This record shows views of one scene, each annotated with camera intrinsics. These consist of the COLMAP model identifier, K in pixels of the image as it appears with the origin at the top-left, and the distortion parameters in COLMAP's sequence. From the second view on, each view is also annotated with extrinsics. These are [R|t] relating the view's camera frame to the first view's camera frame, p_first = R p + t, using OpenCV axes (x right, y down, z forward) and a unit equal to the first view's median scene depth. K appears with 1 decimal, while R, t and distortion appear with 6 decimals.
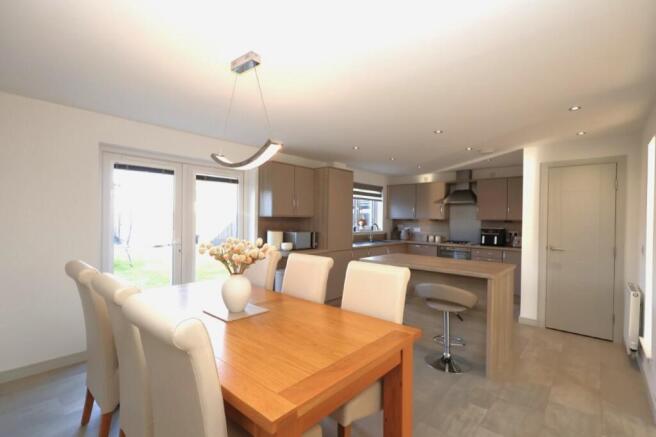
lens RADIAL K [[305.3, 0, 329.6], [0, 305.3, 217.6], [0, 0, 1]] dist [0.015193, 0.000082]
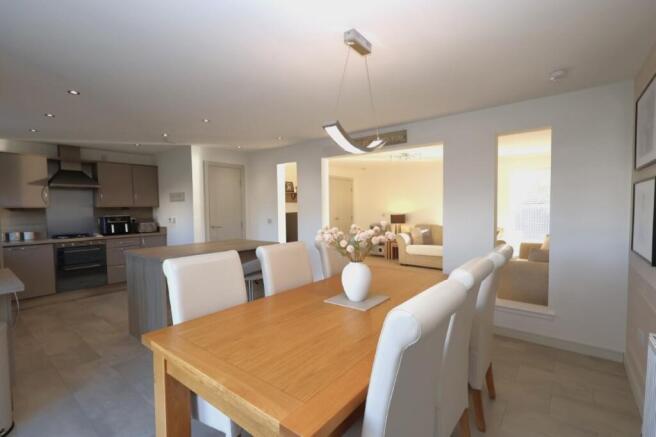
lens RADIAL K [[305.3, 0, 329.6], [0, 305.3, 217.6], [0, 0, 1]] dist [0.015193, 0.000082]
pose [[-0.052845, -0.051506, 0.997274, -0.425459], [0.008811, 0.998606, 0.052041, -0.003045], [-0.998564, 0.011537, -0.052317, 0.378169]]
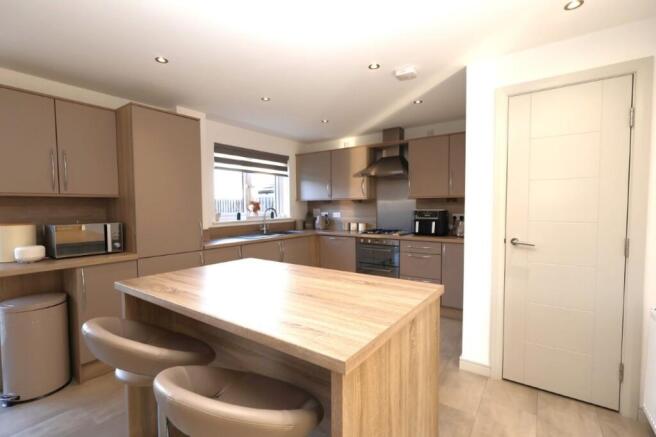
lens RADIAL K [[305.3, 0, 329.6], [0, 305.3, 217.6], [0, 0, 1]] dist [0.015193, 0.000082]
pose [[0.994365, -0.025845, 0.102810, 0.224266], [0.021628, 0.998887, 0.041923, 0.017178], [-0.103779, -0.039464, 0.993817, 0.323114]]
